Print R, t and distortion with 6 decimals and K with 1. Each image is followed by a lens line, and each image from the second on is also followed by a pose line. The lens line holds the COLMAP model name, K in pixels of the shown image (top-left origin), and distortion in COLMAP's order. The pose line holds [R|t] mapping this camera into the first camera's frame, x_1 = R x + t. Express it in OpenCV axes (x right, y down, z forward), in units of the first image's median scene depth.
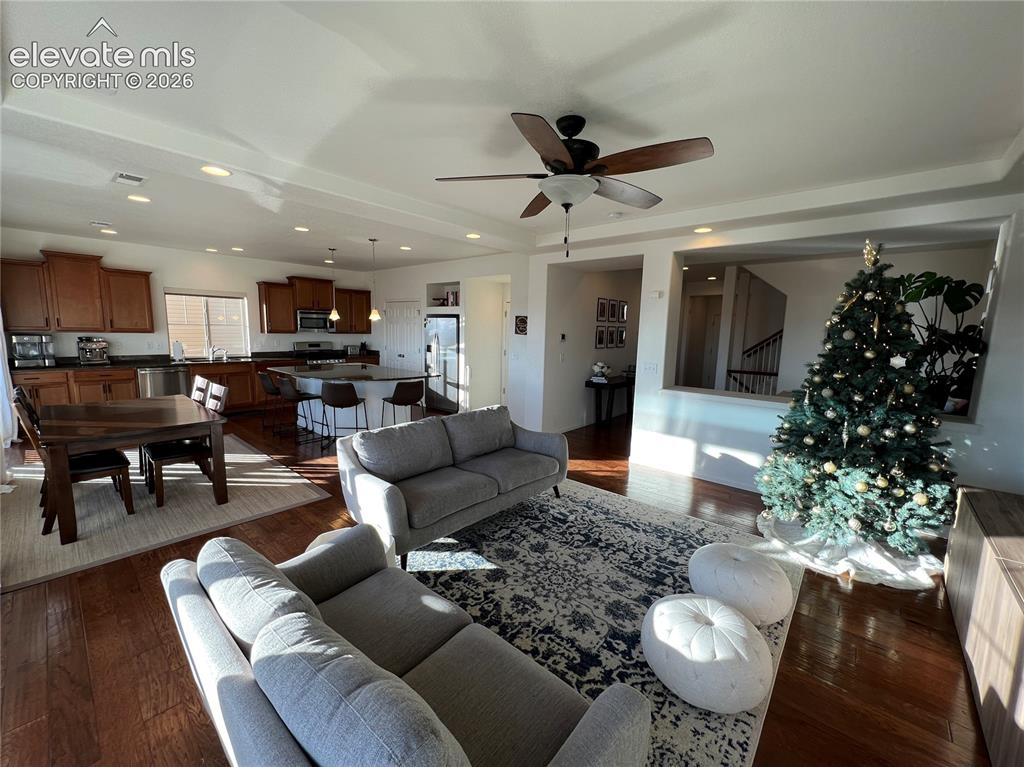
lens RADIAL K [[409.6, 0, 511.8], [0, 409.6, 380.0], [0, 0, 1]] dist [-0.002103, -0.000123]
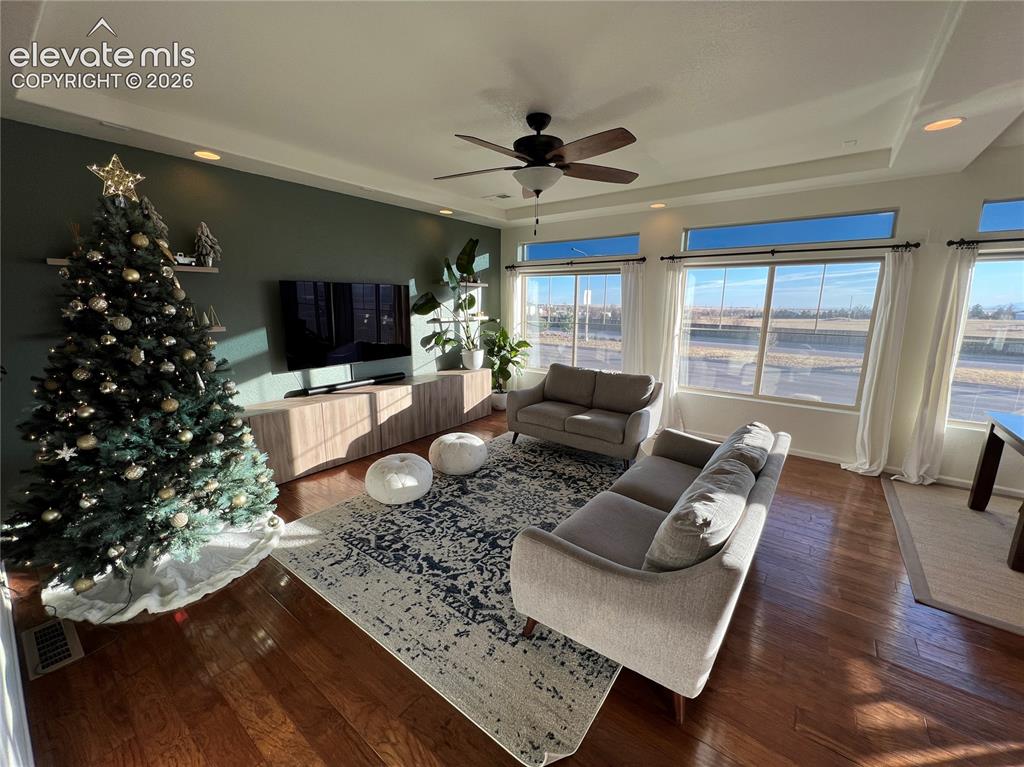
lens RADIAL K [[409.6, 0, 514.5], [0, 409.6, 383.1], [0, 0, 1]] dist [-0.002103, -0.000123]
pose [[-0.996753, -0.011603, -0.079682, 0.092642], [-0.037113, 0.944391, 0.326724, -0.092363], [0.071460, 0.328621, -0.941755, 0.739052]]
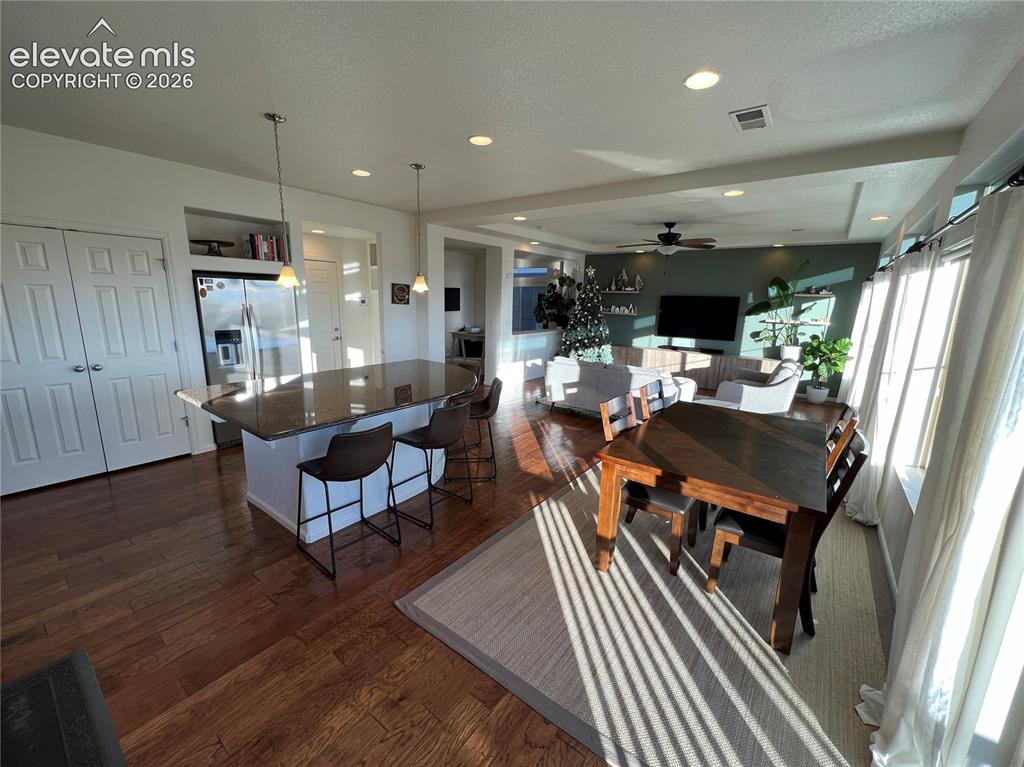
lens RADIAL K [[409.6, 0, 512.4], [0, 409.6, 383.2], [0, 0, 1]] dist [-0.002103, -0.000123]
pose [[-0.074228, -0.225870, 0.971325, -0.808399], [0.105875, 0.966723, 0.232890, -0.110540], [-0.991605, 0.120126, -0.047844, 0.710335]]
